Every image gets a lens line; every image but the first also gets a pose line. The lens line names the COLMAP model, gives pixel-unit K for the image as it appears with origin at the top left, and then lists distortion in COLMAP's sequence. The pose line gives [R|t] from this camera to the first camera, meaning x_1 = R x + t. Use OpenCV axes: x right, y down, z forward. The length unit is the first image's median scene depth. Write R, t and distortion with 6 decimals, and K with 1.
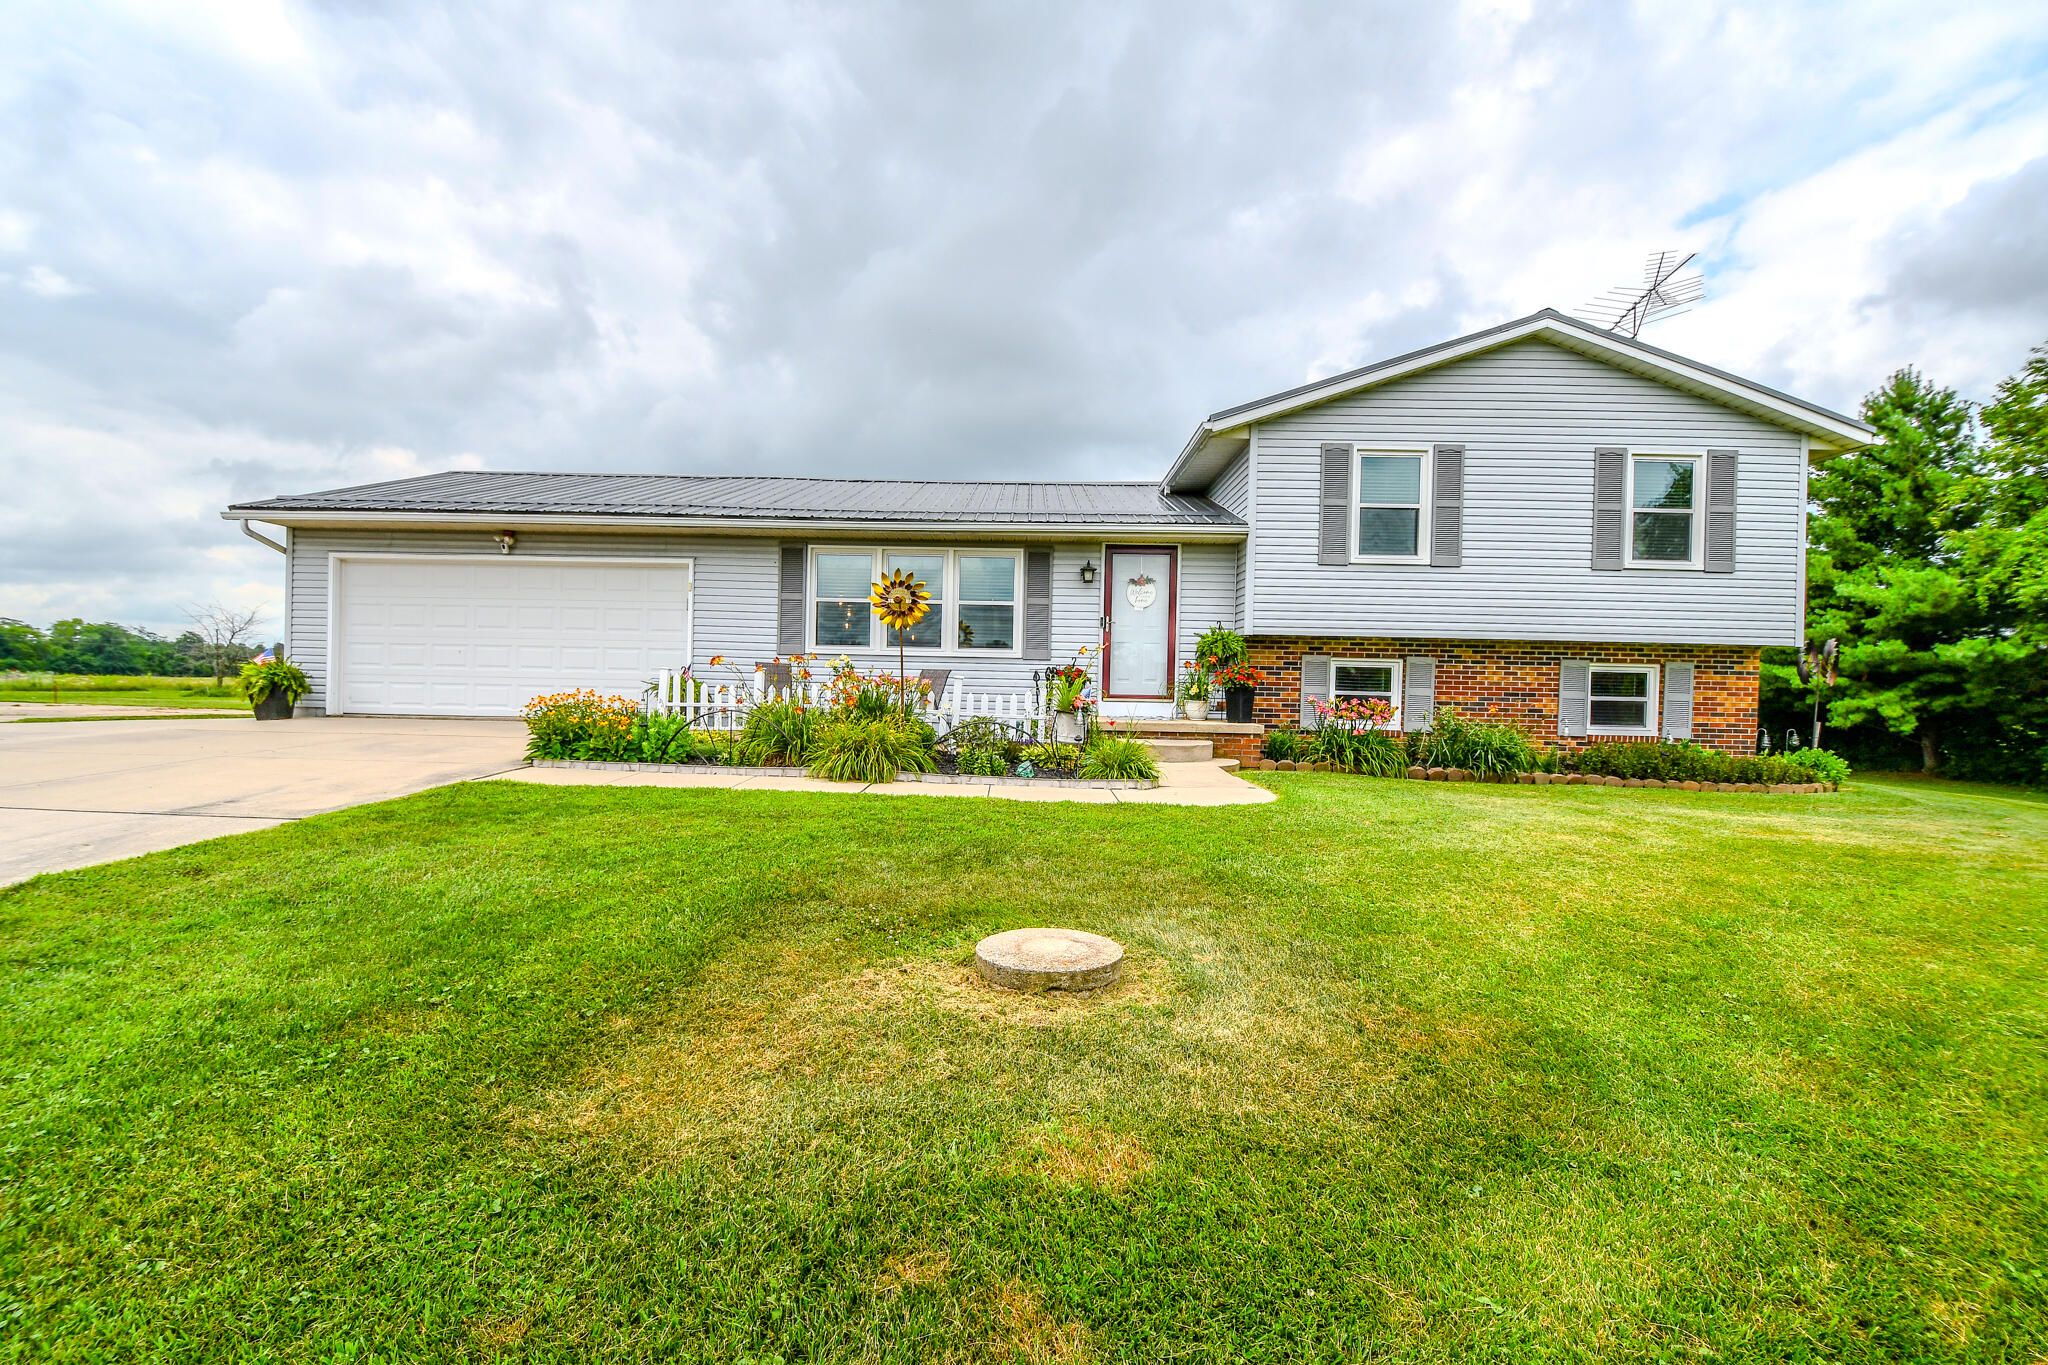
lens RADIAL K [[937.0, 0, 966.7], [0, 937.0, 704.1], [0, 0, 1]] dist [0.001698, -0.017894]
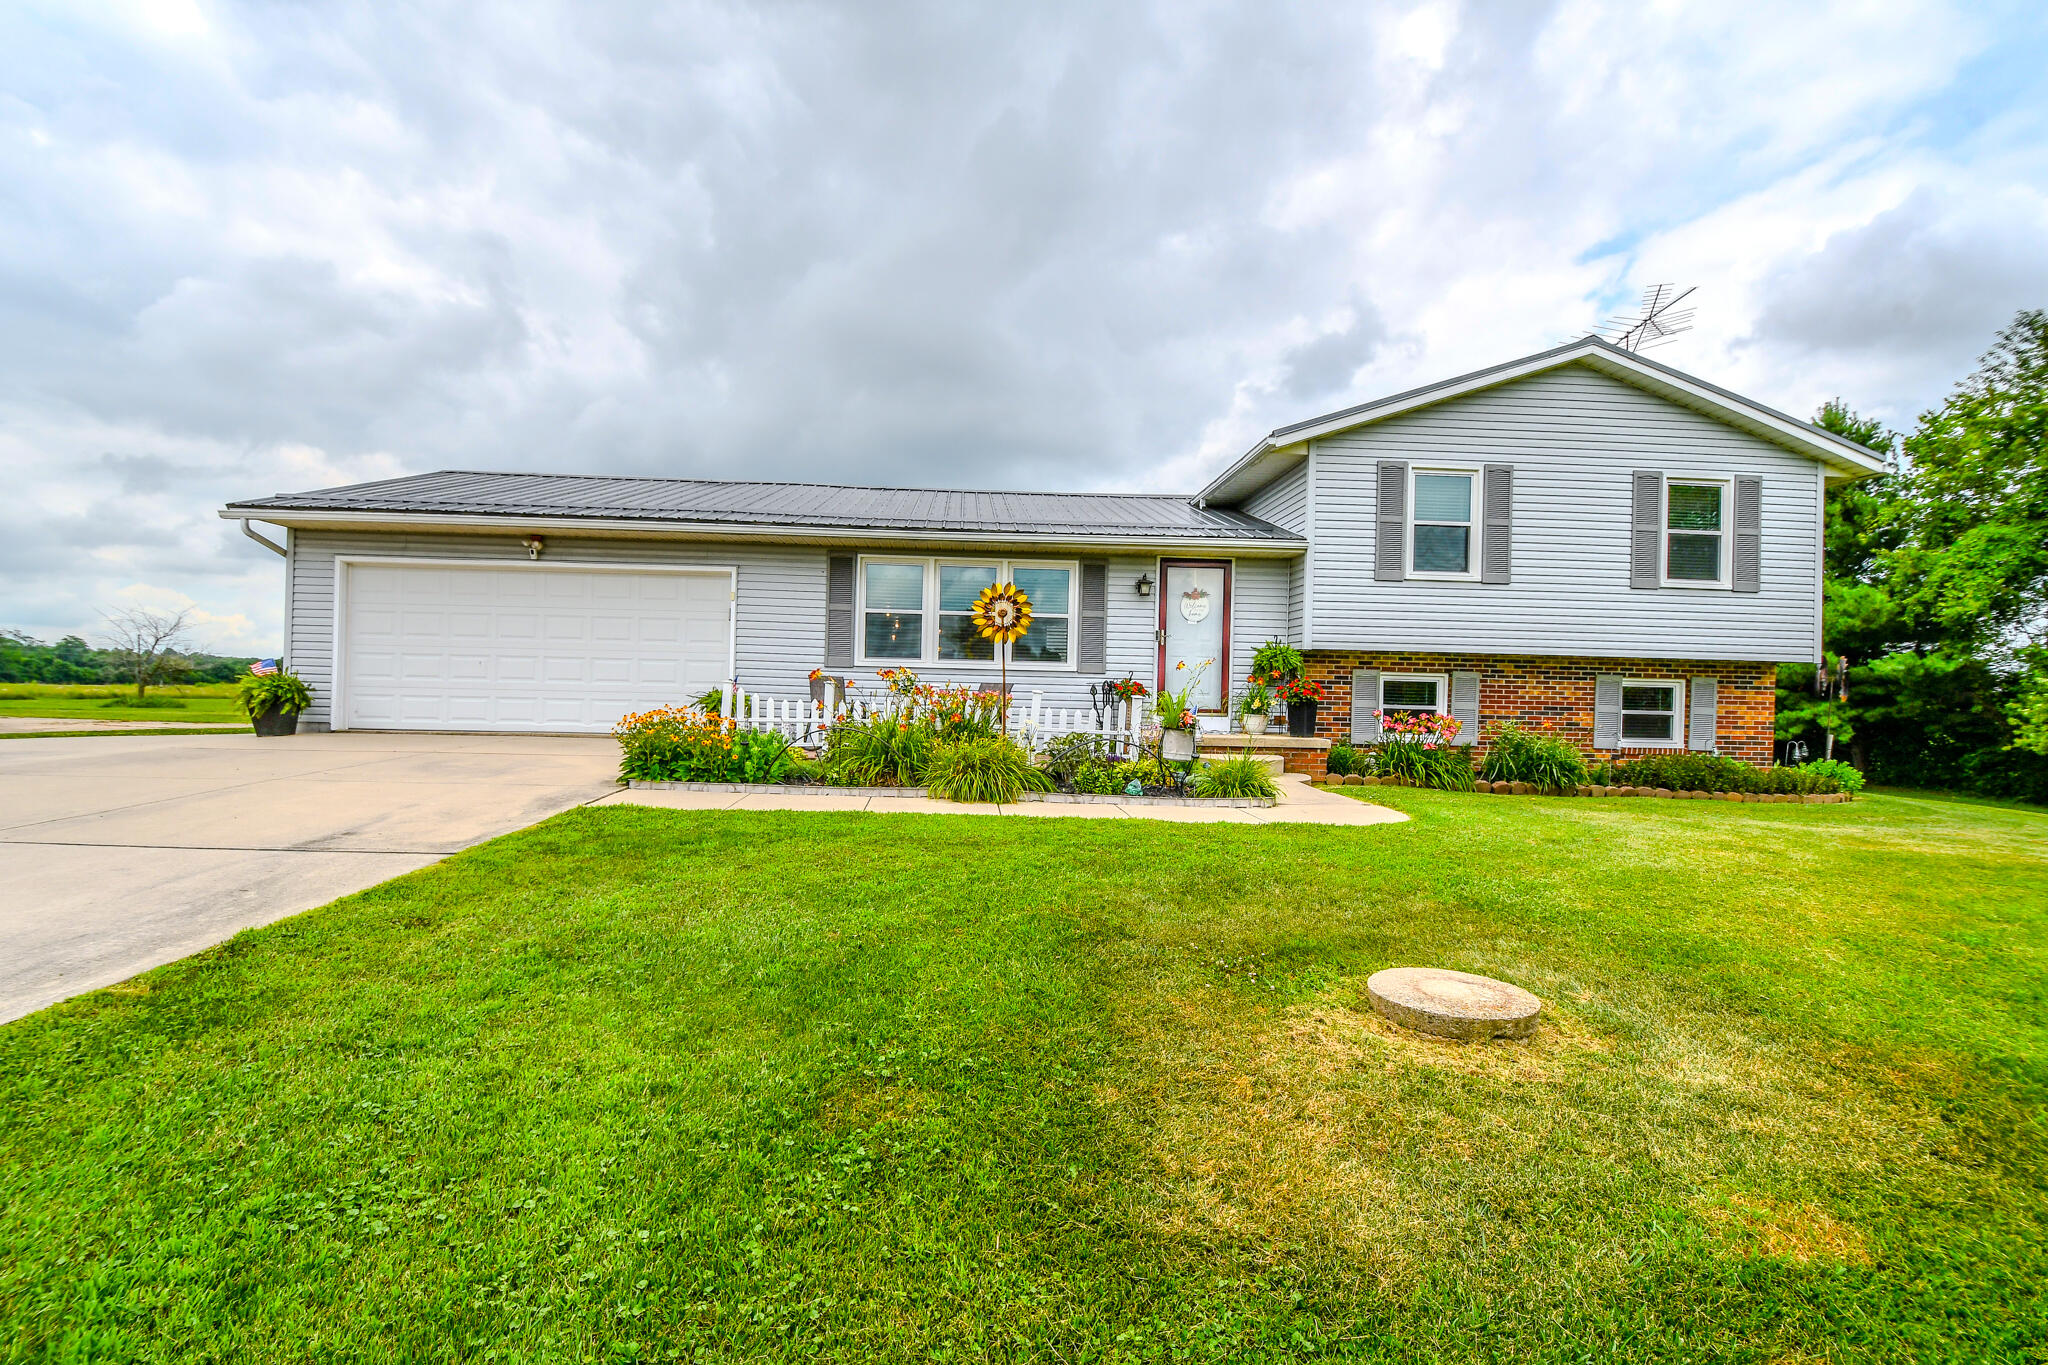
lens RADIAL K [[938.3, 0, 977.4], [0, 938.3, 694.6], [0, 0, 1]] dist [0.001259, -0.018337]
pose [[0.996910, 0.000937, 0.078546, -0.123520], [0.000679, 0.999789, -0.020541, -0.004726], [-0.078549, 0.020531, 0.996699, 0.025927]]
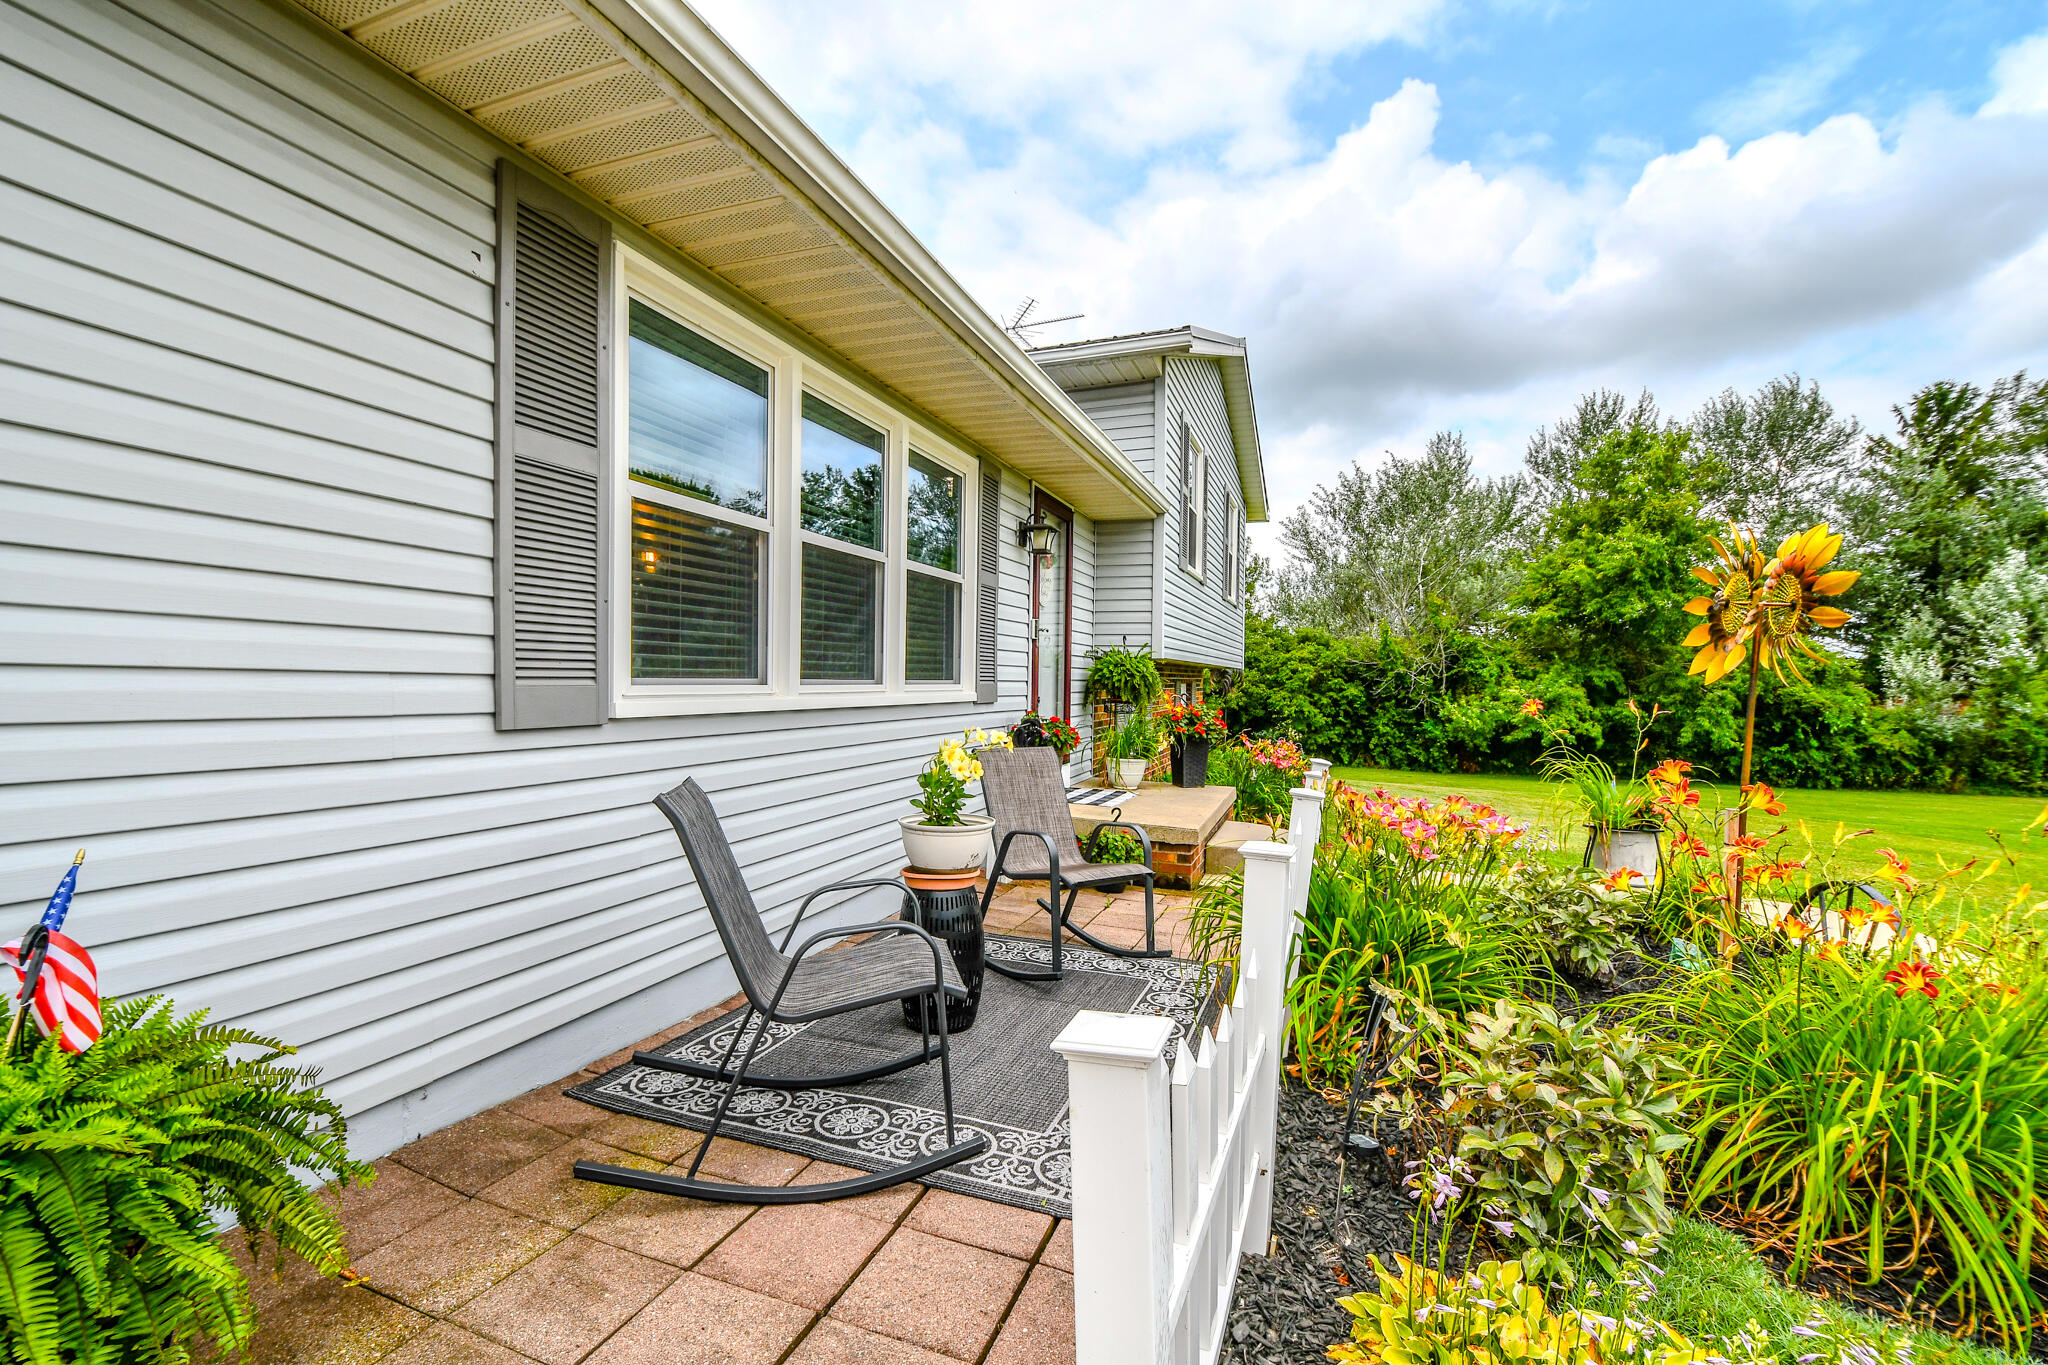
lens RADIAL K [[891.2, 0, 996.9], [0, 891.2, 689.5], [0, 0, 1]] dist [0.001542, -0.011942]
pose [[0.325805, -0.029265, 0.944984, -0.350071], [0.027539, 0.999390, 0.021456, -0.064265], [-0.945036, 0.019033, 0.326412, 0.853580]]
